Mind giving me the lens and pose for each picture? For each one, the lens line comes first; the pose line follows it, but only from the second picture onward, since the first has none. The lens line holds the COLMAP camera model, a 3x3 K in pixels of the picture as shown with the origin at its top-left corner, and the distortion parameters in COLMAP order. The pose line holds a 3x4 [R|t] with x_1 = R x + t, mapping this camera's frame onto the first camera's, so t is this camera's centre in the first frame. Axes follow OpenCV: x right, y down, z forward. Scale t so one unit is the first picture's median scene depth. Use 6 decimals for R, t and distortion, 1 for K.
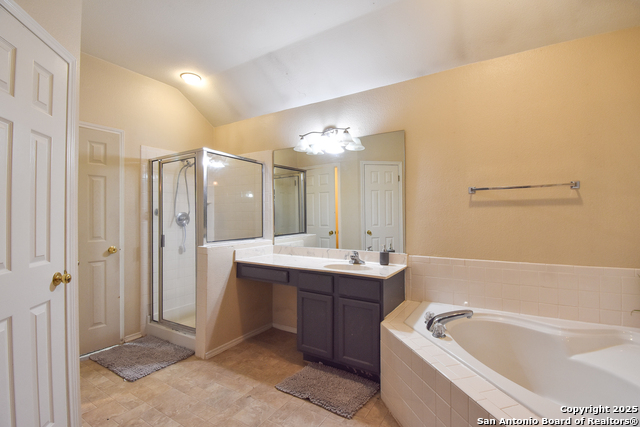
lens RADIAL K [[282.3, 0, 319.5], [0, 282.3, 213.9], [0, 0, 1]] dist [0.001220, -0.014062]
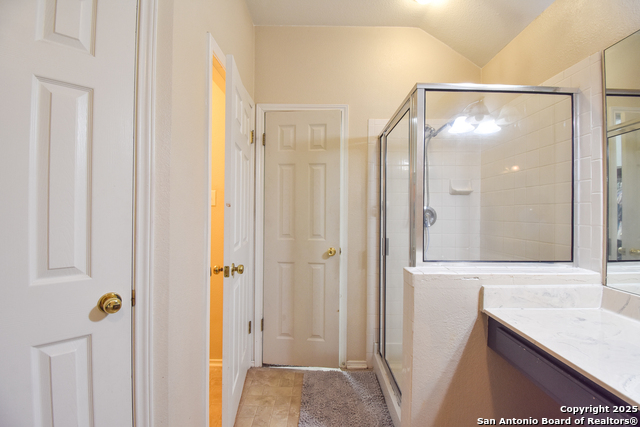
lens RADIAL K [[282.3, 0, 319.9], [0, 282.3, 209.8], [0, 0, 1]] dist [0.001220, -0.014062]
pose [[0.531835, 0.002052, -0.846845, -0.052870], [-0.003809, 0.999993, 0.000031, 0.004931], [0.846839, 0.003209, 0.531839, 0.523588]]
